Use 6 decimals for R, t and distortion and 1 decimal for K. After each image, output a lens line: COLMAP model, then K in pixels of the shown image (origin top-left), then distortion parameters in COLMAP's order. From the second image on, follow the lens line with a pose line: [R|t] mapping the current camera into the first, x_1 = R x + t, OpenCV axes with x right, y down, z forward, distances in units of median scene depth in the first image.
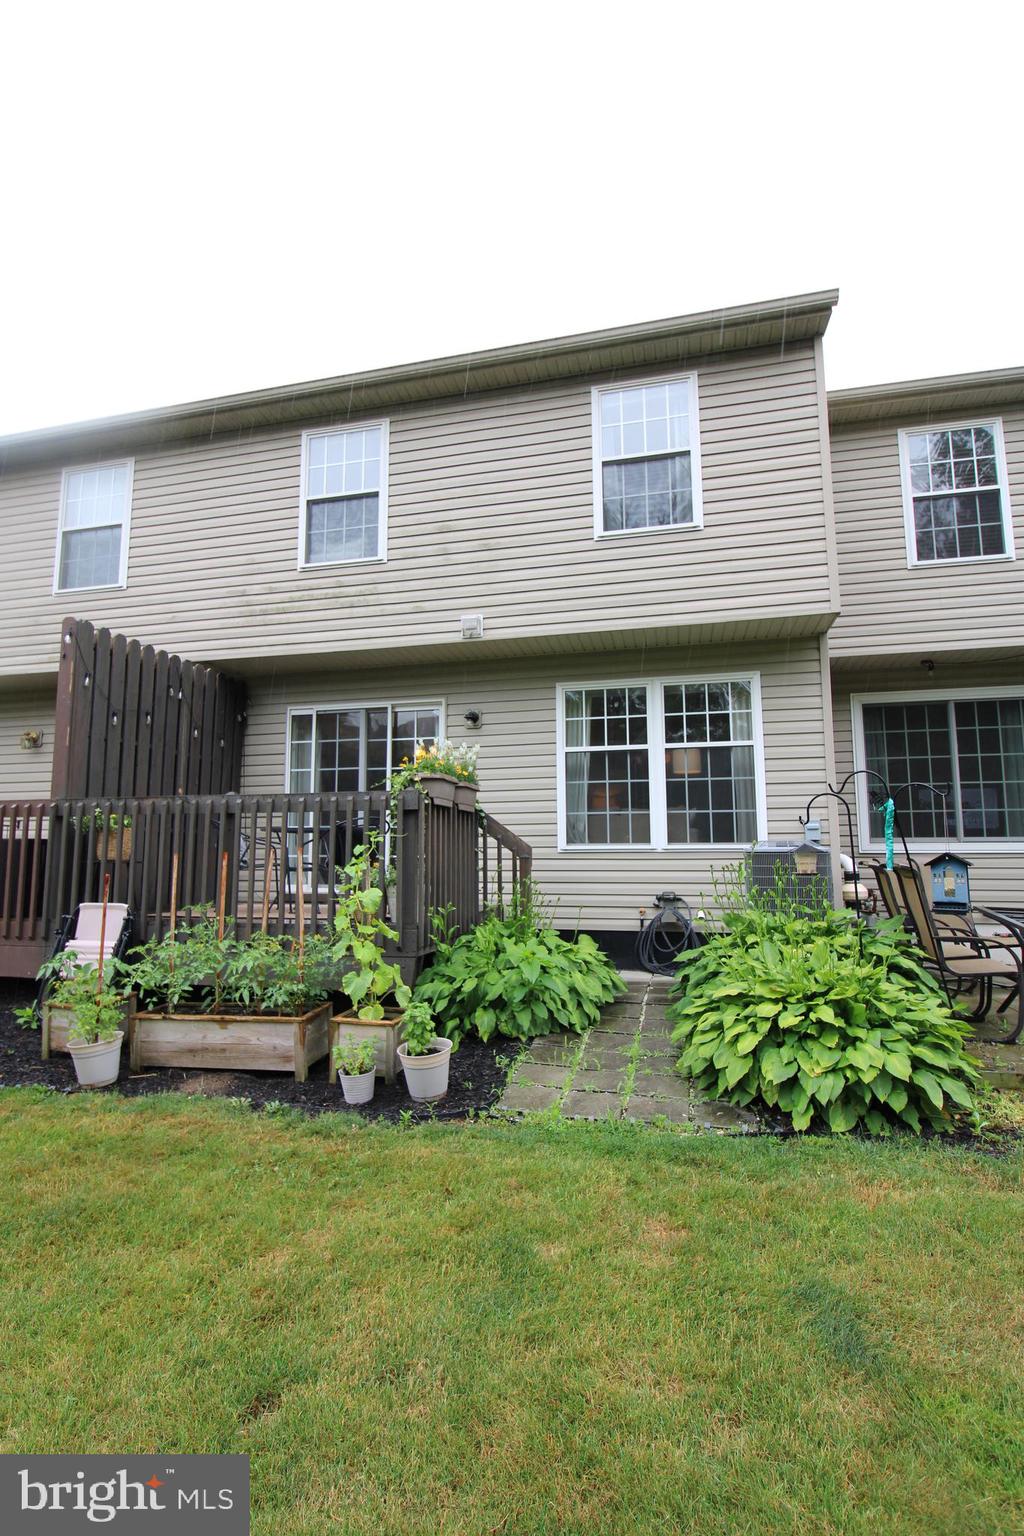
lens RADIAL K [[792.3, 0, 506.0], [0, 792.3, 769.0], [0, 0, 1]] dist [-0.000629, -0.009932]
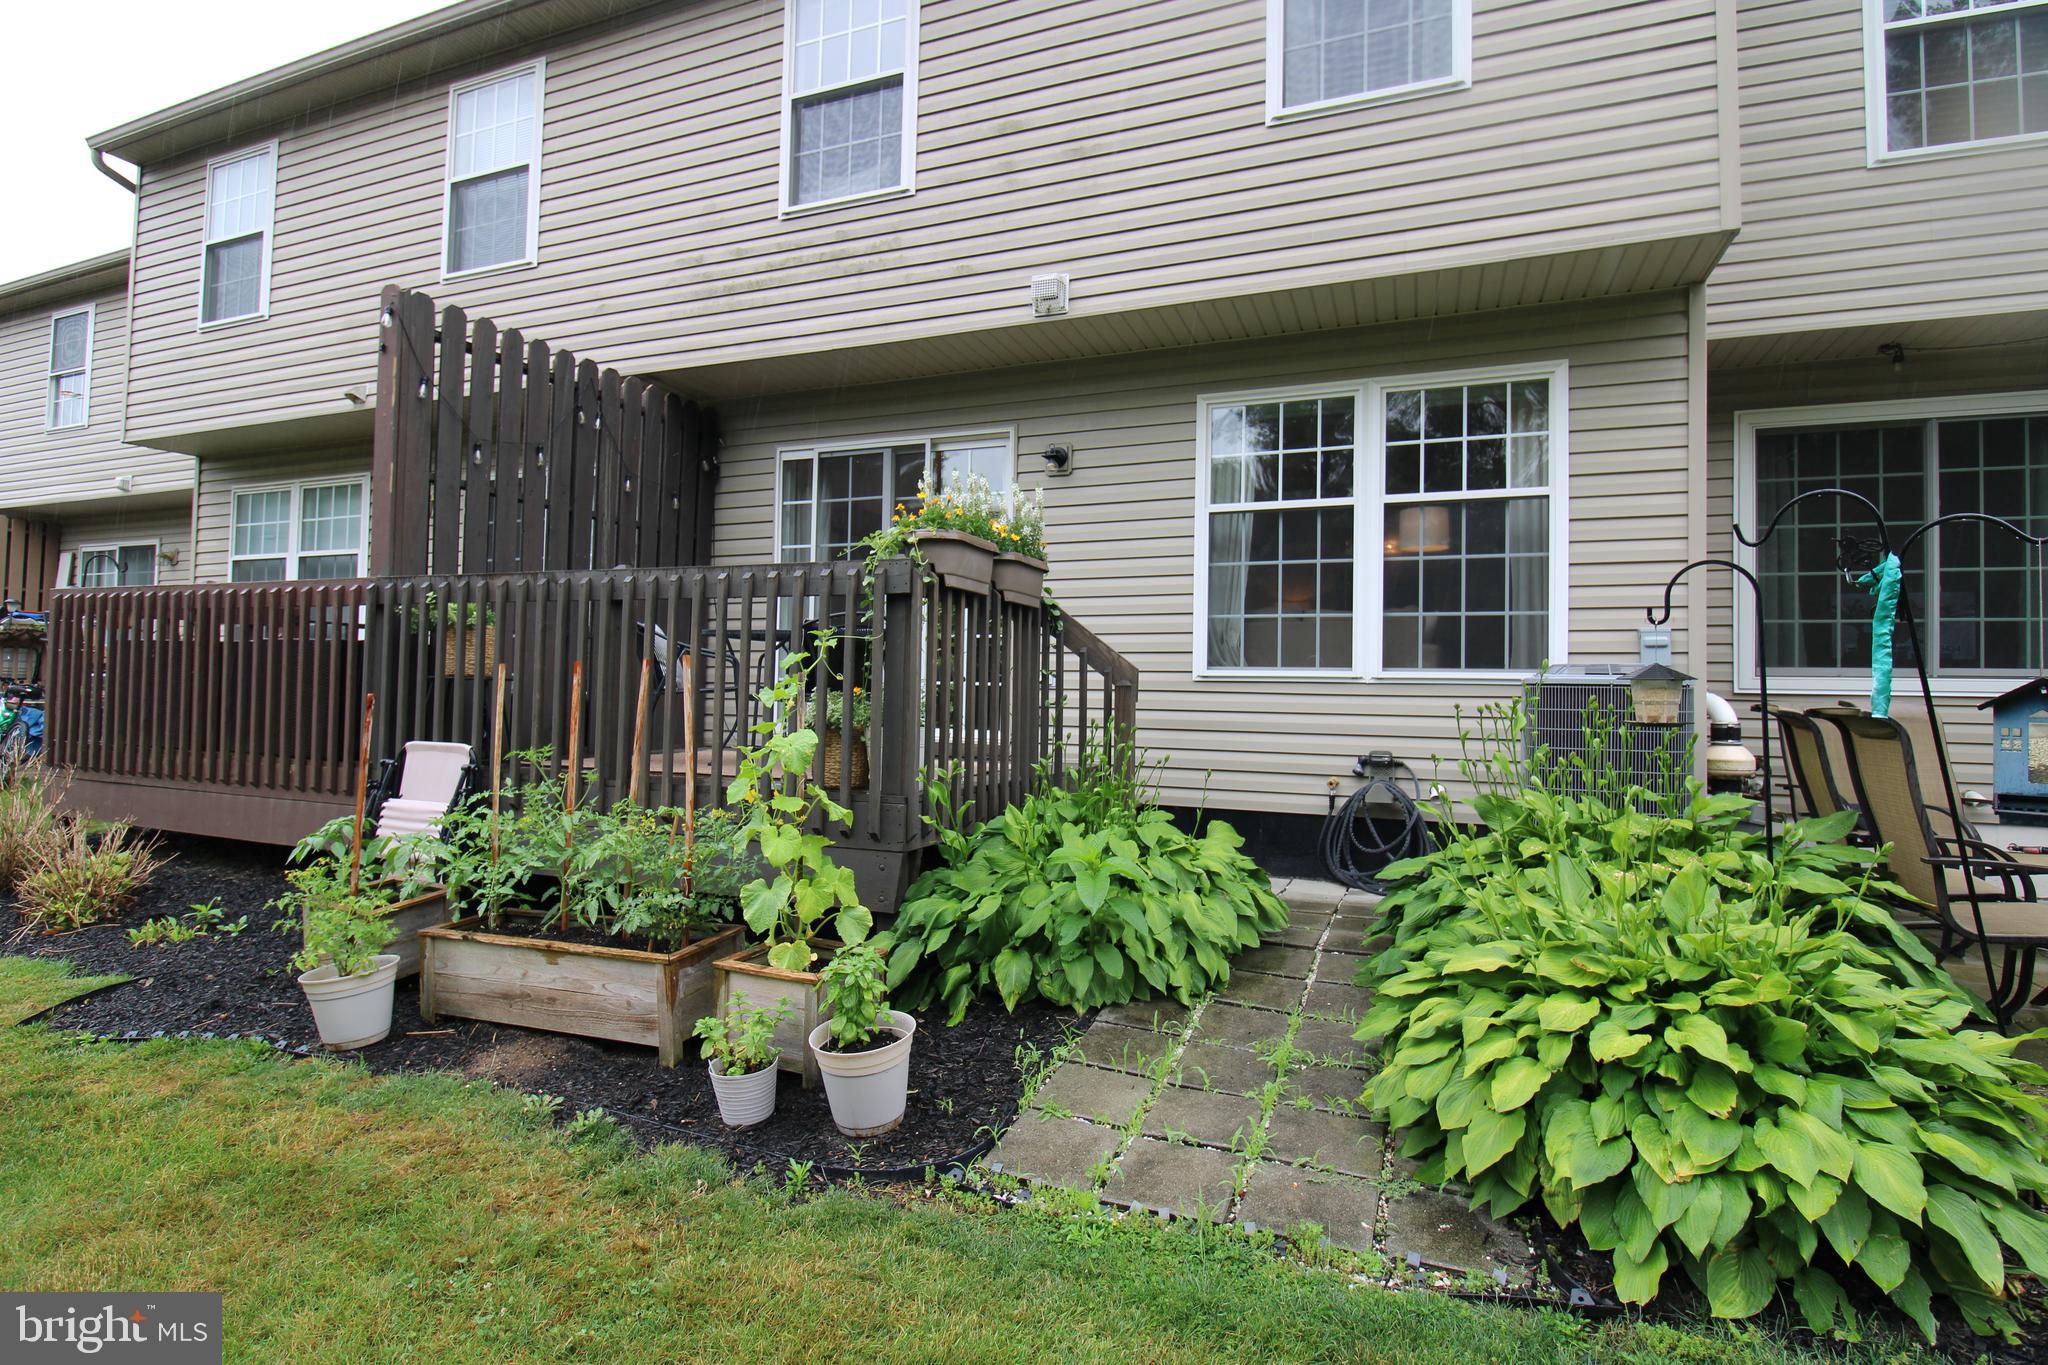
lens RADIAL K [[1056.4, 0, 1019.1], [0, 1056.4, 680.5], [0, 0, 1]] dist [-0.000629, -0.009932]
pose [[0.988641, 0.019905, -0.148973, 0.068109], [-0.005492, 0.995314, 0.096540, 0.035677], [0.150196, -0.094625, 0.984117, 0.239845]]
